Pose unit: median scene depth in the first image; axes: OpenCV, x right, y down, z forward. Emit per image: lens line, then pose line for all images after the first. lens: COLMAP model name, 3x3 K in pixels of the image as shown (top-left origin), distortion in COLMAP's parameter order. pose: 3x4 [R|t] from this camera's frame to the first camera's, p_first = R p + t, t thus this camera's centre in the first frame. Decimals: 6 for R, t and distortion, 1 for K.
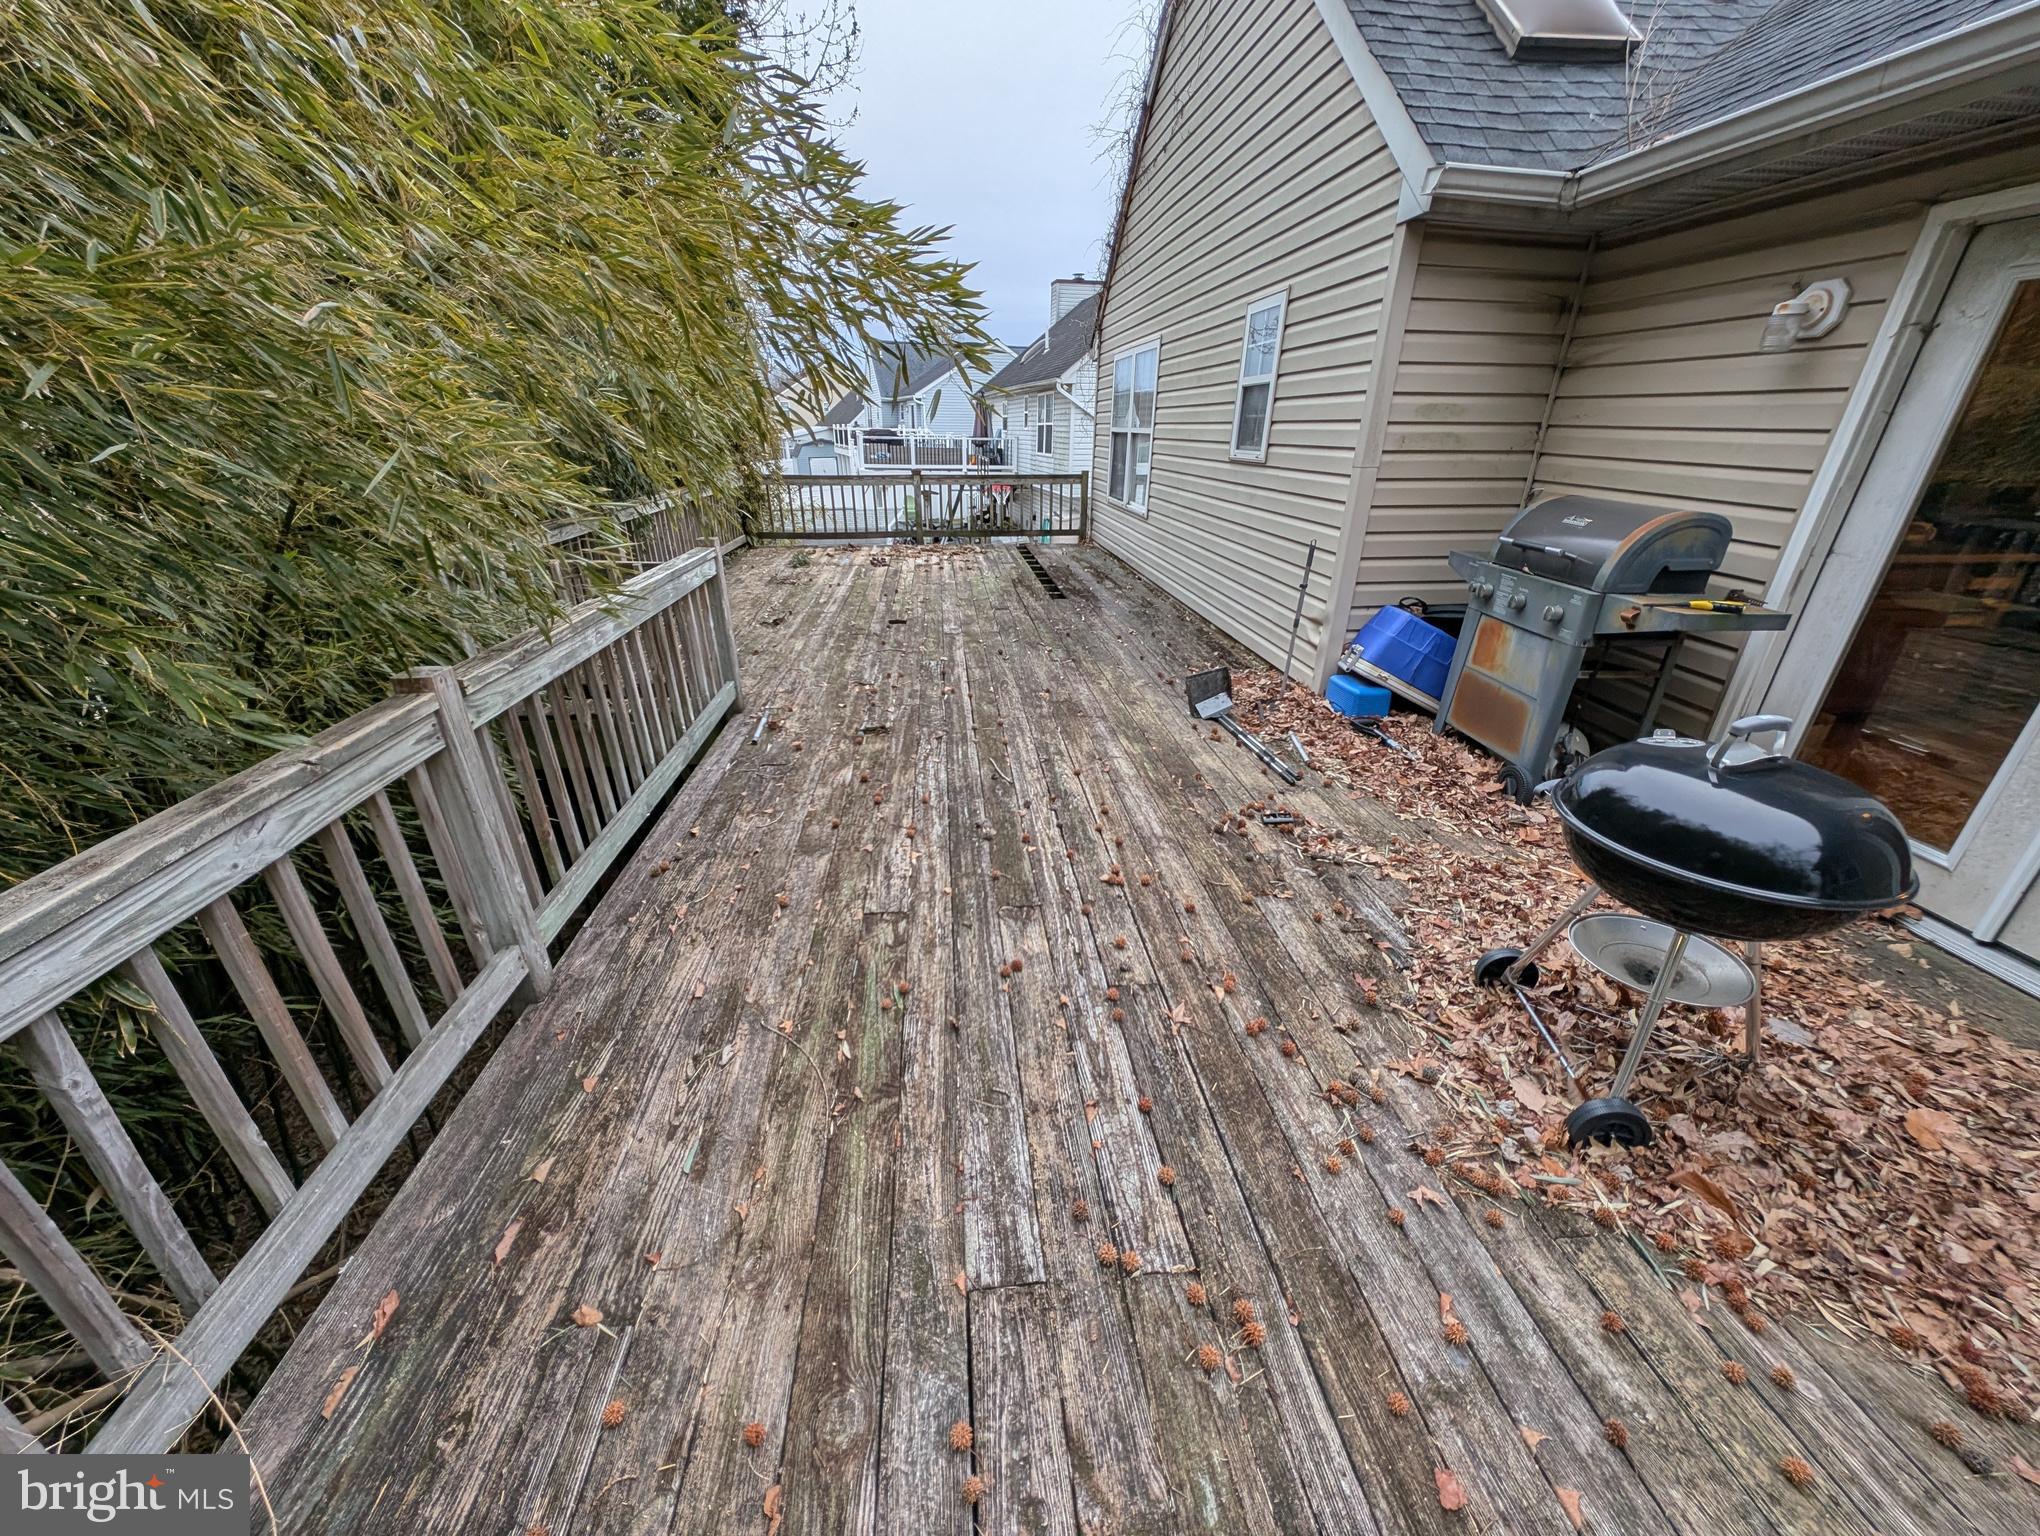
lens RADIAL K [[757.5, 0, 1012.8], [0, 757.5, 781.5], [0, 0, 1]] dist [0.011788, -0.006971]
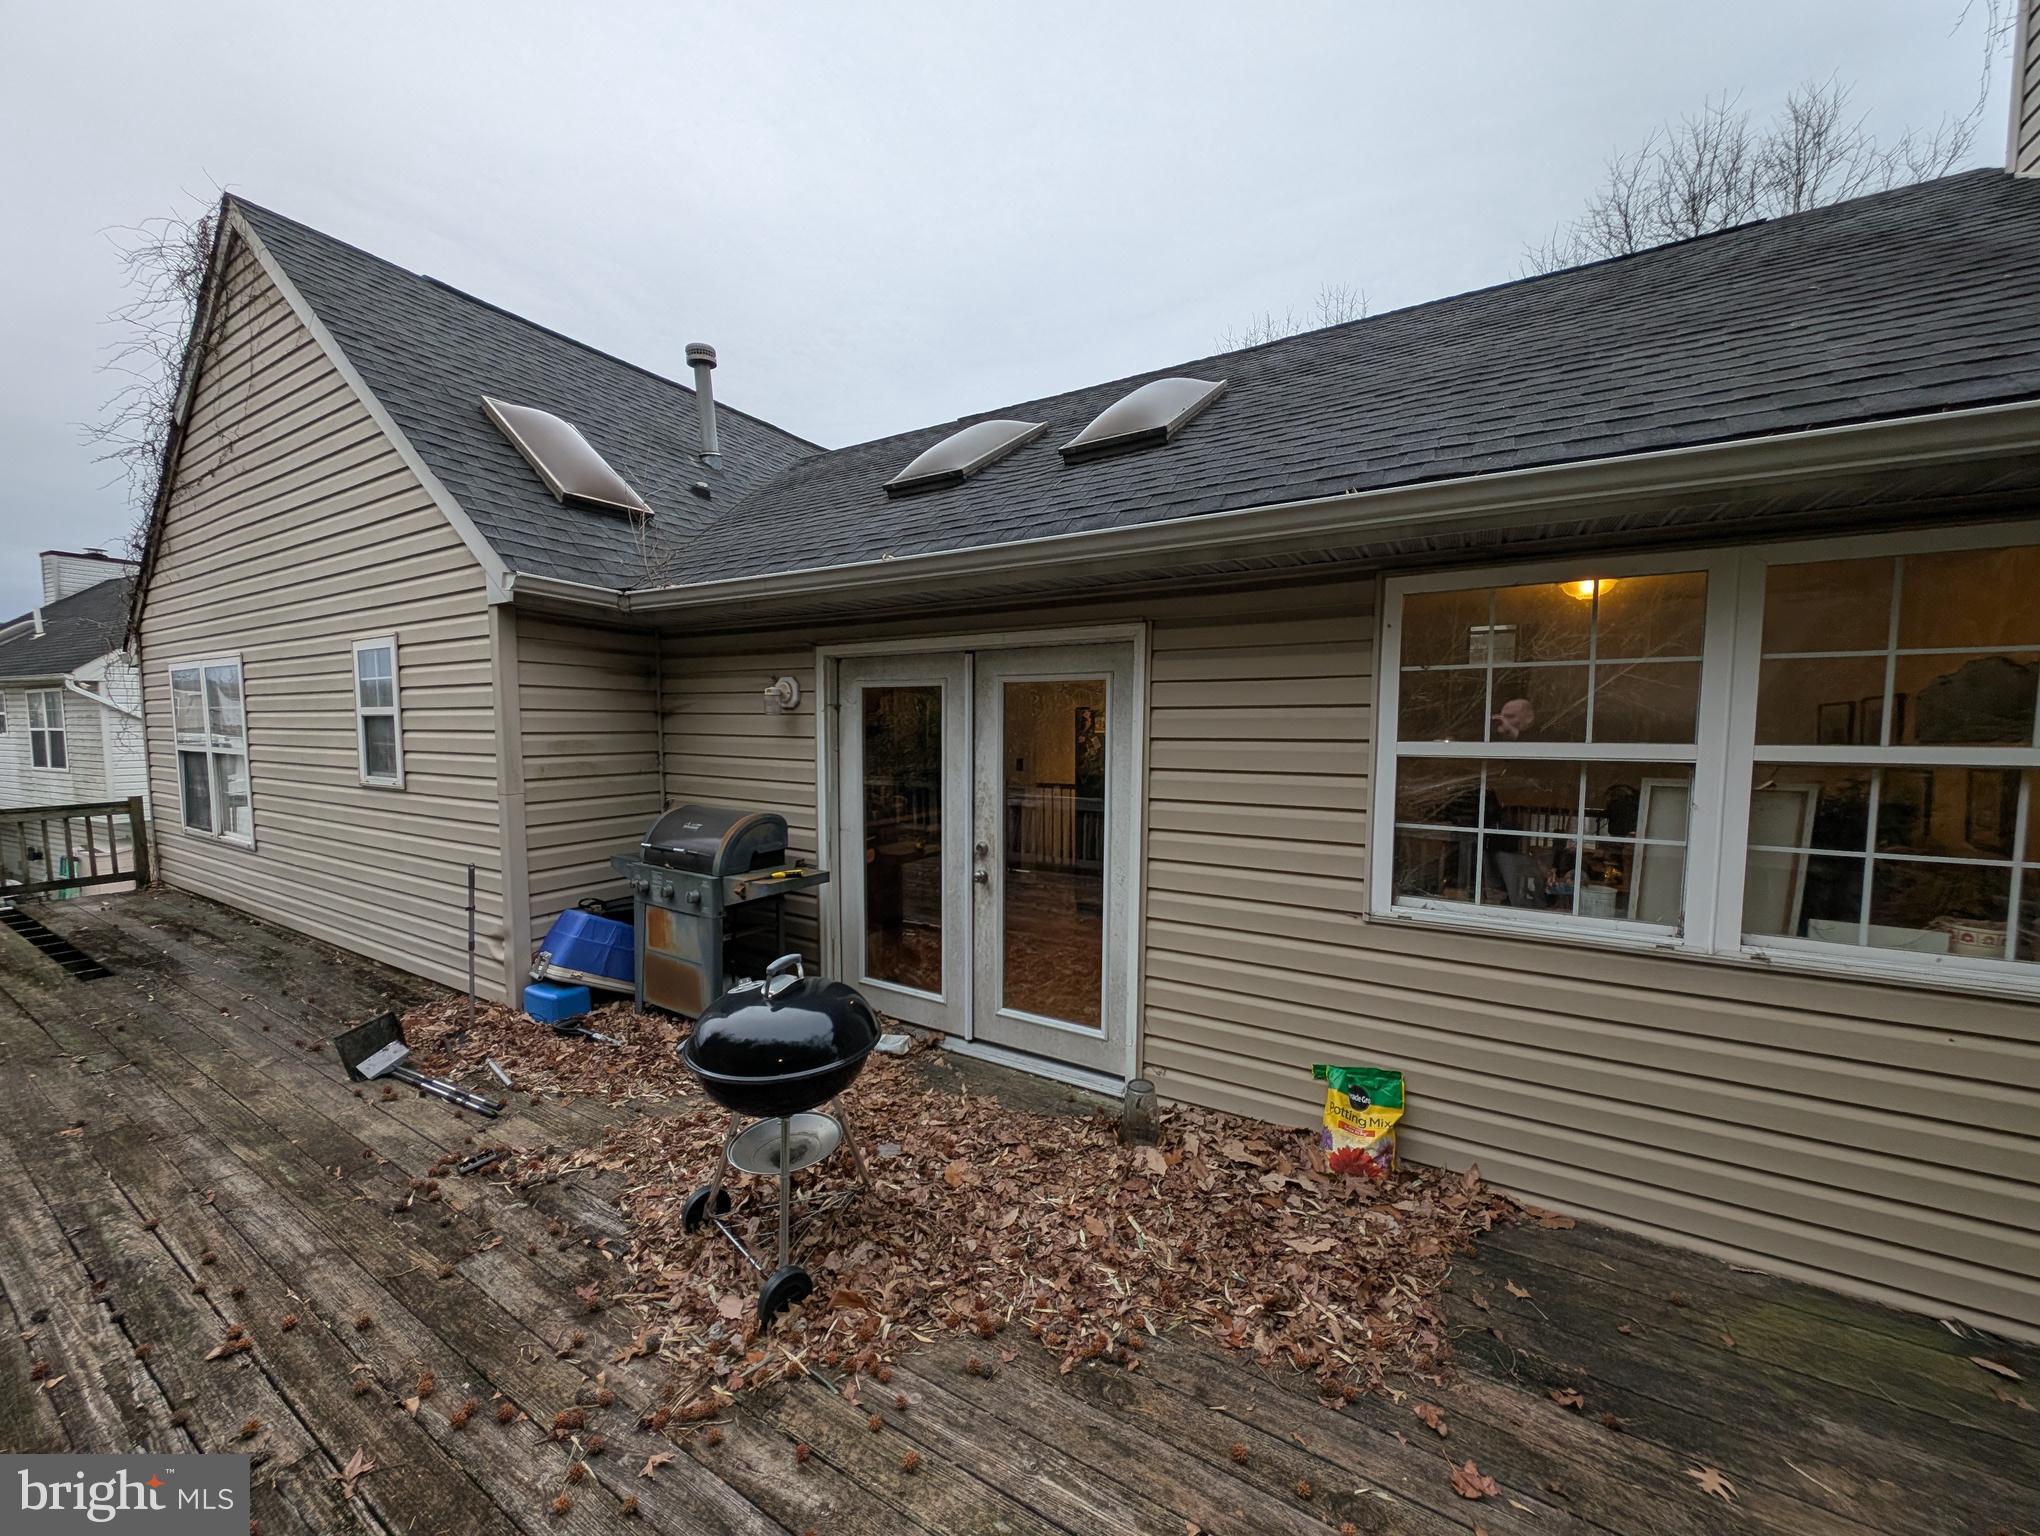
lens RADIAL K [[757.5, 0, 1012.8], [0, 757.5, 781.5], [0, 0, 1]] dist [0.011788, -0.006971]
pose [[0.591113, -0.066931, 0.803807, 0.020405], [0.343169, 0.922726, -0.175530, 0.007274], [-0.729946, 0.379600, 0.568404, -0.182089]]
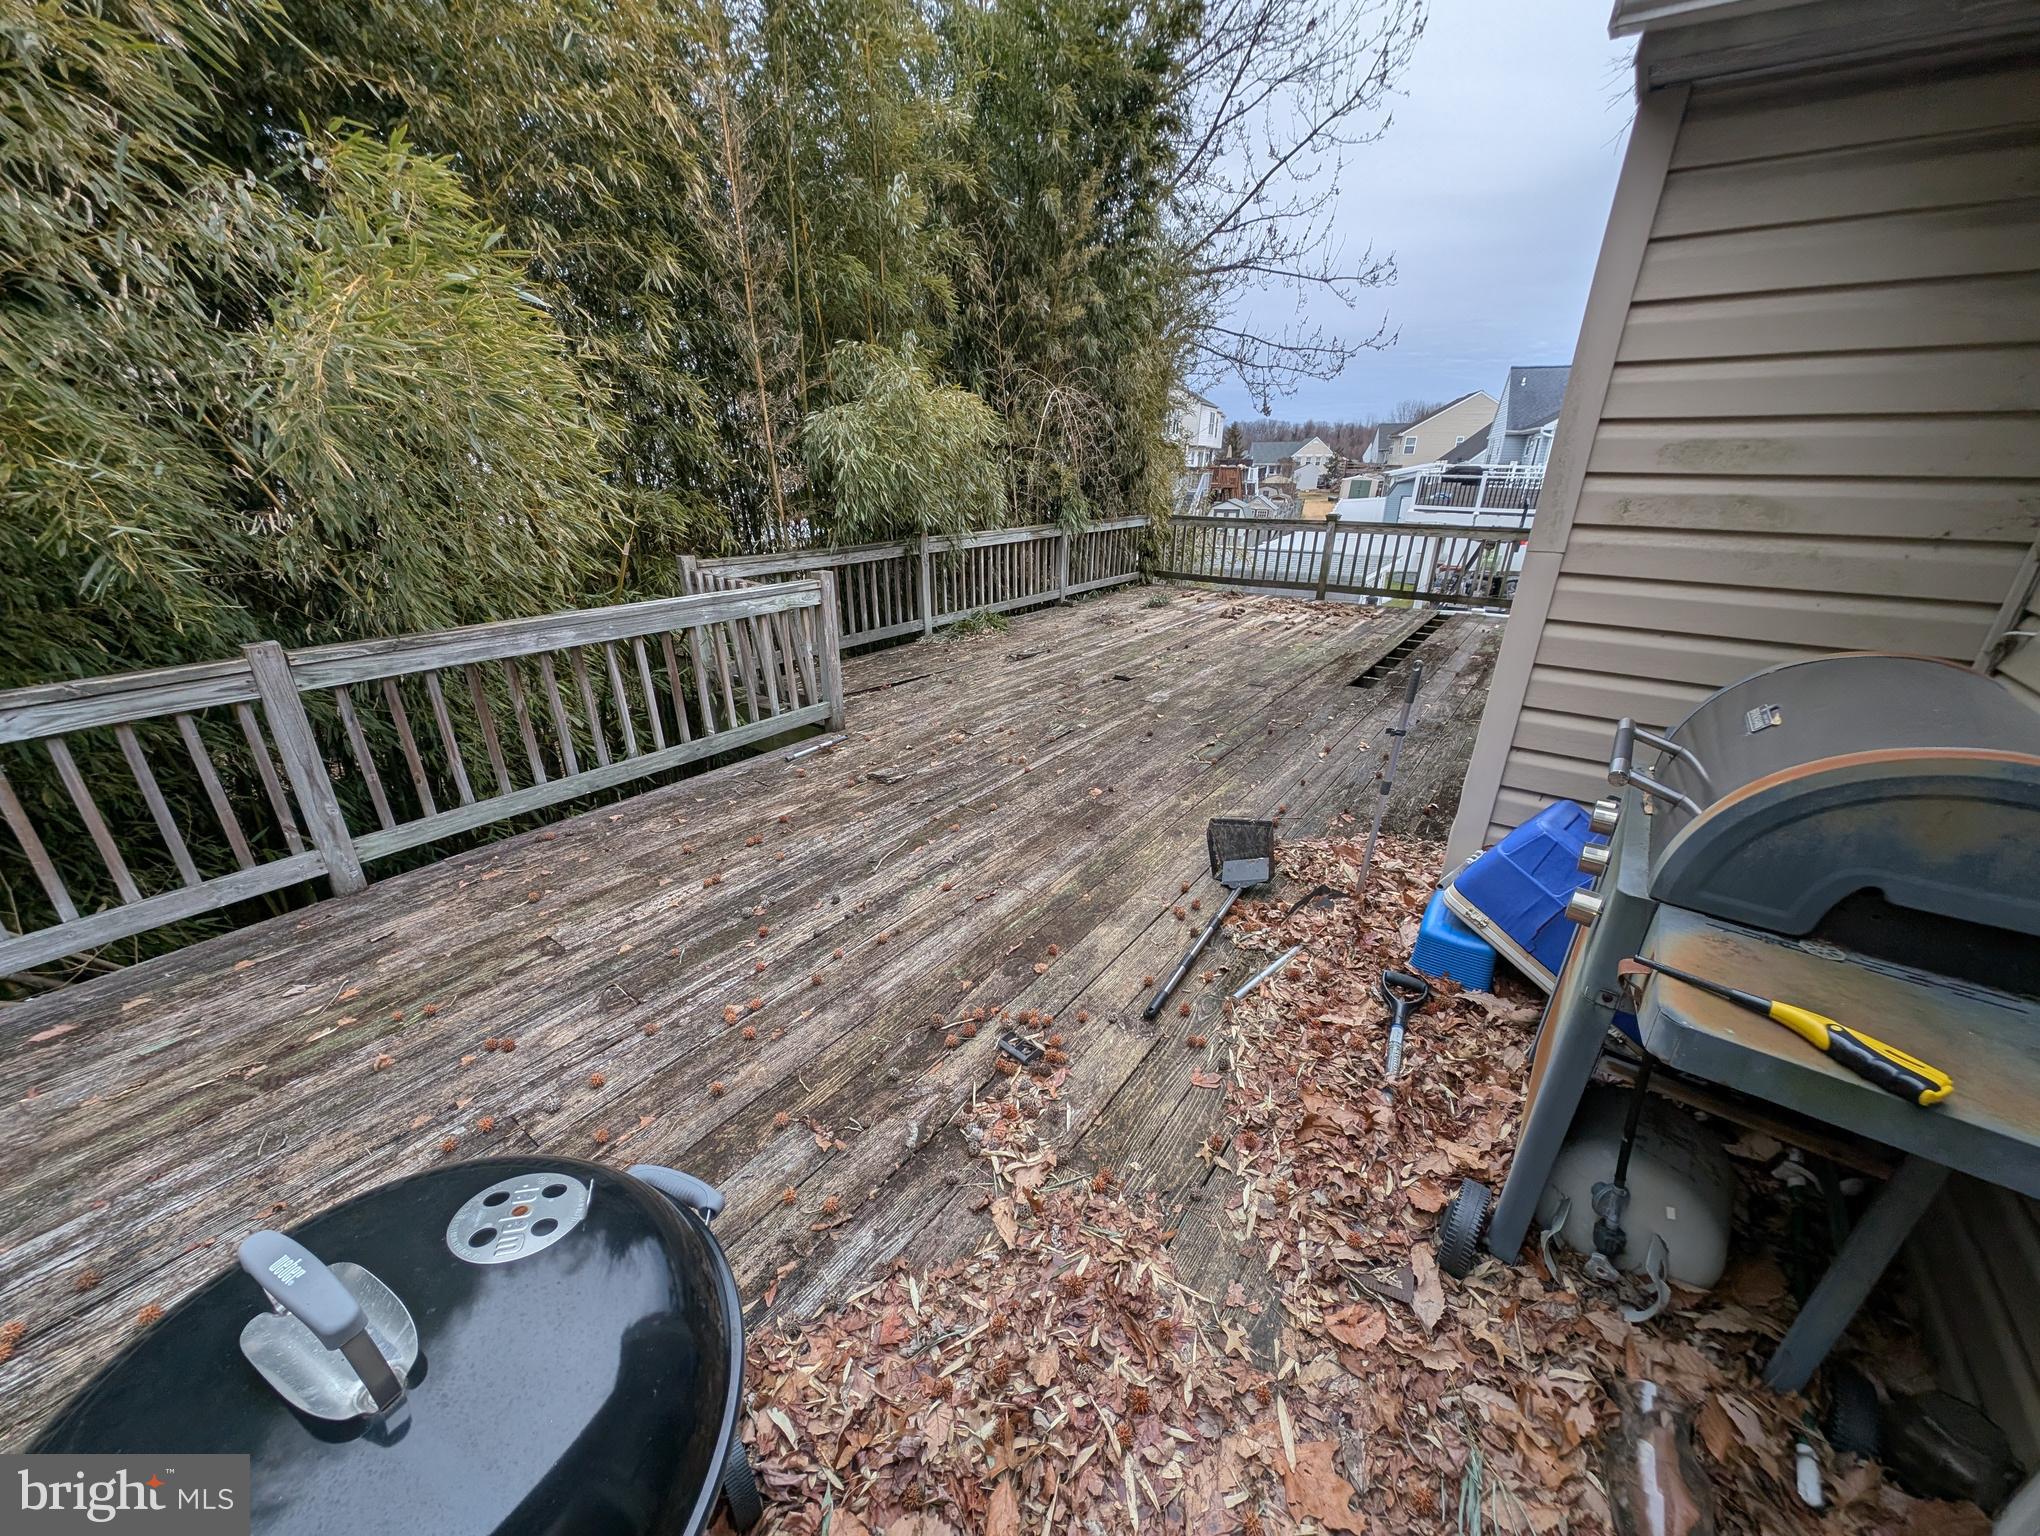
lens RADIAL K [[757.5, 0, 1012.8], [0, 757.5, 781.5], [0, 0, 1]] dist [0.011788, -0.006971]
pose [[0.745617, 0.258854, -0.614044, 0.703877], [-0.283077, 0.957231, 0.059794, -0.220051], [0.603260, 0.129238, 0.787004, 0.436419]]
